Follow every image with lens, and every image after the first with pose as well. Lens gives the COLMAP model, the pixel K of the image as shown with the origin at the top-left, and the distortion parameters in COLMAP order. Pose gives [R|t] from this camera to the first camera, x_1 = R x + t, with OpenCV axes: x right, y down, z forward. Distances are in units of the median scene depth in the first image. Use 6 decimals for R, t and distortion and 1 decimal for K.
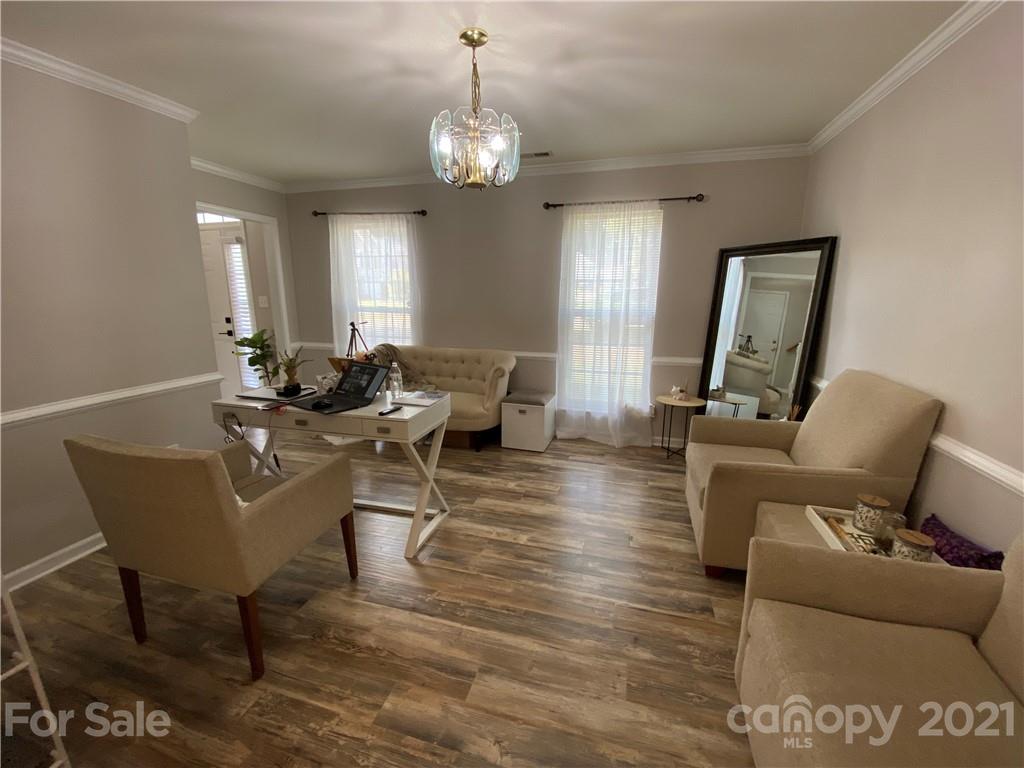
lens RADIAL K [[418.2, 0, 512.0], [0, 418.2, 385.7], [0, 0, 1]] dist [-0.000584, -0.000065]
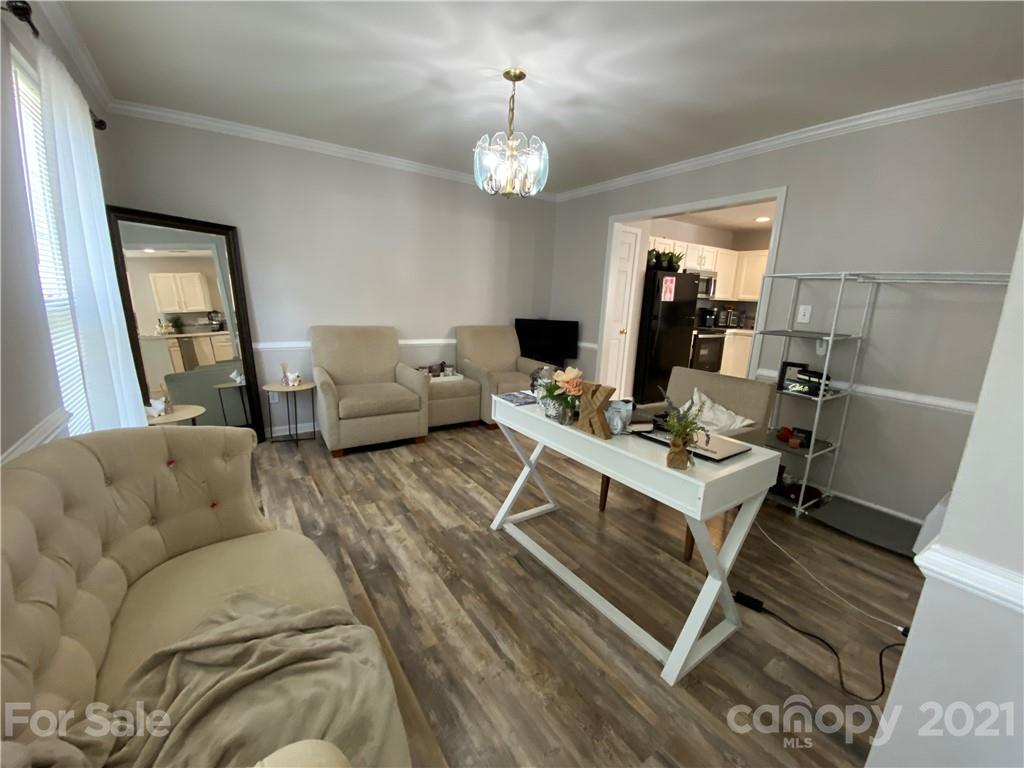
lens RADIAL K [[418.2, 0, 514.5], [0, 418.2, 387.2], [0, 0, 1]] dist [-0.000584, -0.000065]
pose [[-0.769063, -0.177538, 0.614022, -0.679074], [0.096338, 0.917479, 0.385943, -0.313646], [-0.631872, 0.355968, -0.688495, 1.466026]]
